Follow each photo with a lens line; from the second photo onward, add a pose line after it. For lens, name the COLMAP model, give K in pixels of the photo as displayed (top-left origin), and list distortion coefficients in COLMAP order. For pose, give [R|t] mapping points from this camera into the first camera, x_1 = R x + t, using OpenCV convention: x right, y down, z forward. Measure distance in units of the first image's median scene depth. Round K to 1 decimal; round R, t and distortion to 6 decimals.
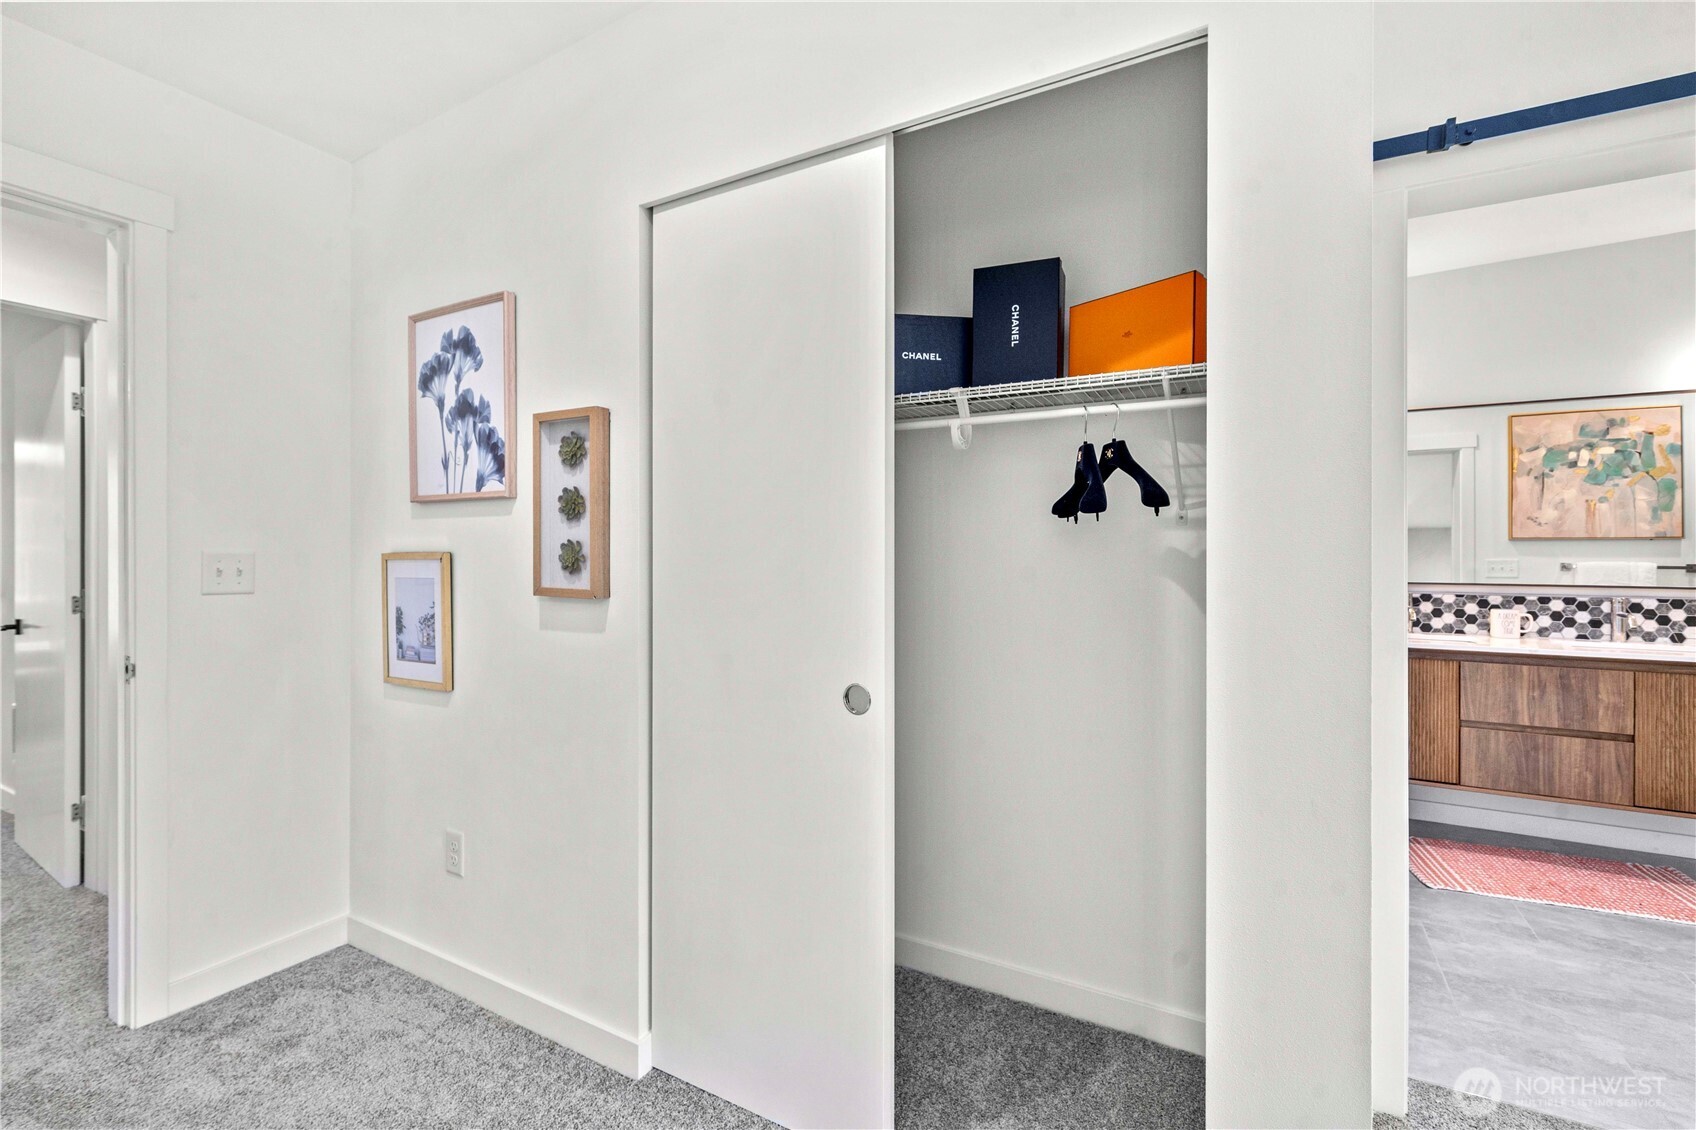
lens RADIAL K [[743.0, 0, 846.0], [0, 743.0, 553.5], [0, 0, 1]] dist [0.000776, 0.000088]
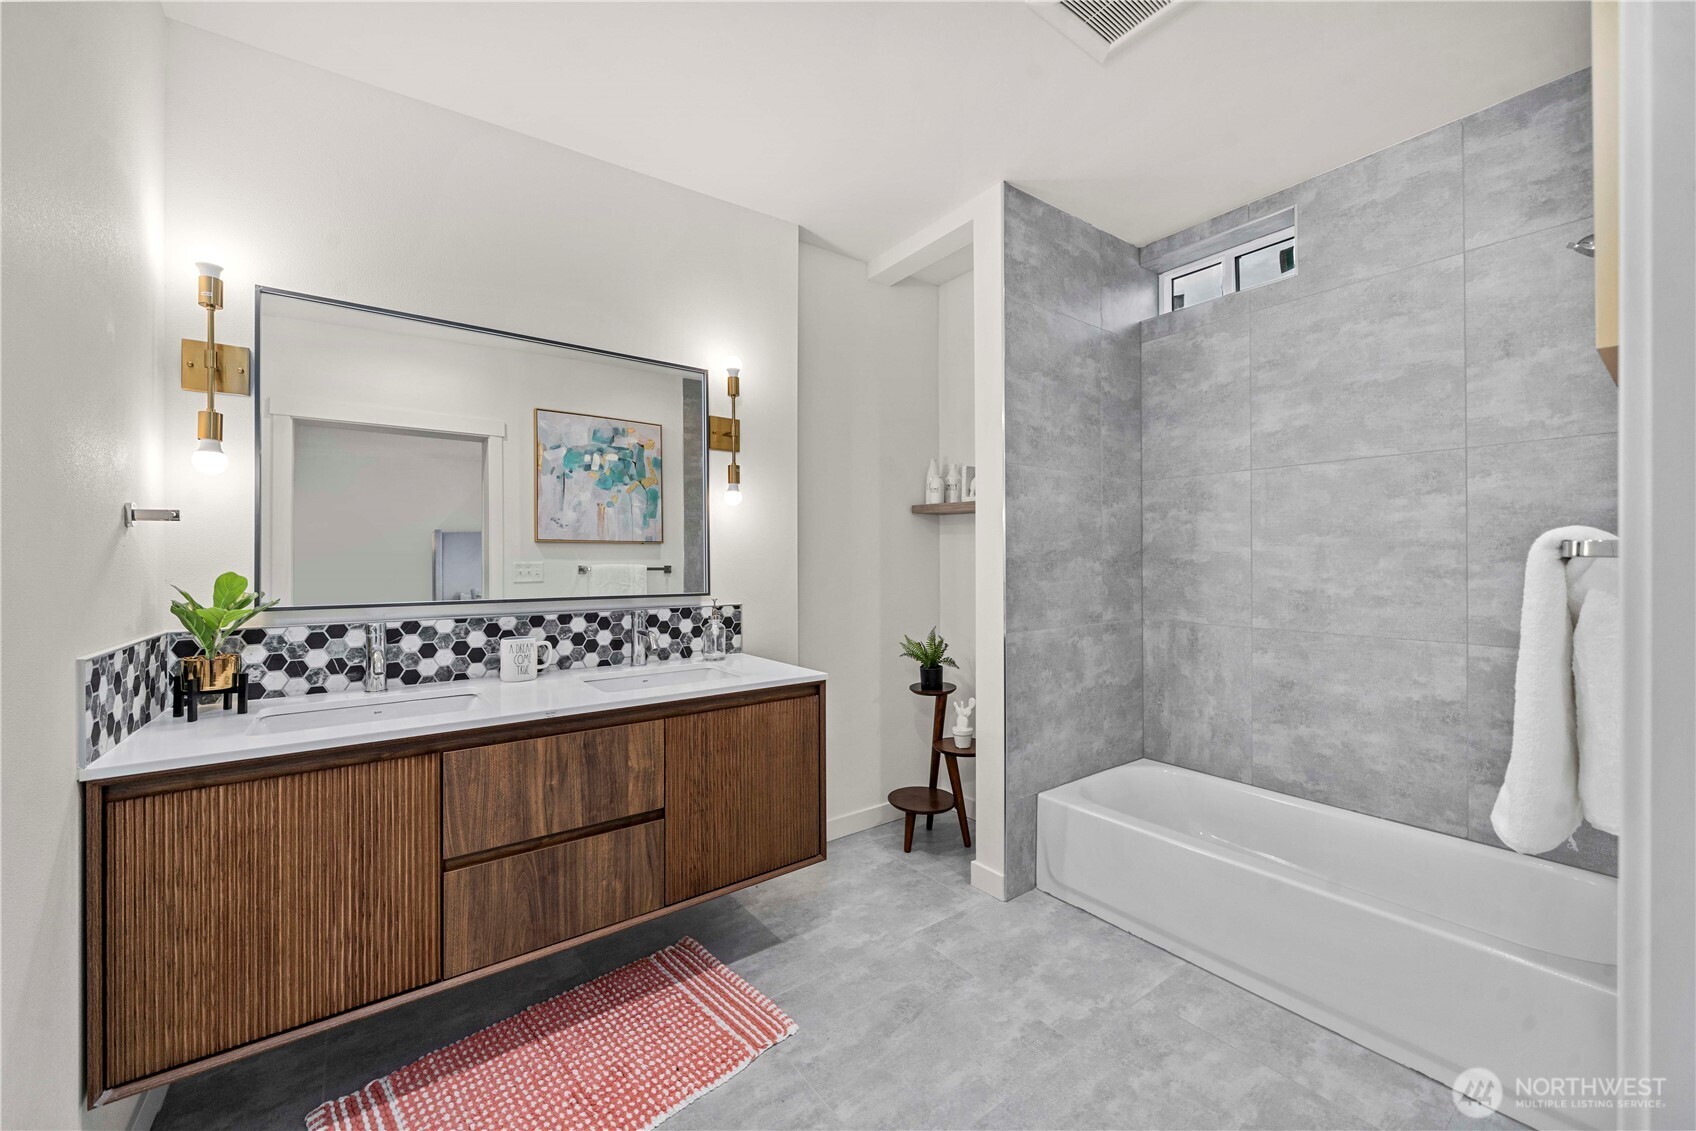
lens RADIAL K [[655.1, 0, 844.5], [0, 655.1, 558.4], [0, 0, 1]] dist [-0.001007, -0.000138]
pose [[0.402094, -0.001699, 0.915597, 0.460628], [0.001422, 0.999998, 0.001231, 0.003199], [-0.915597, 0.000807, 0.402096, 0.489920]]
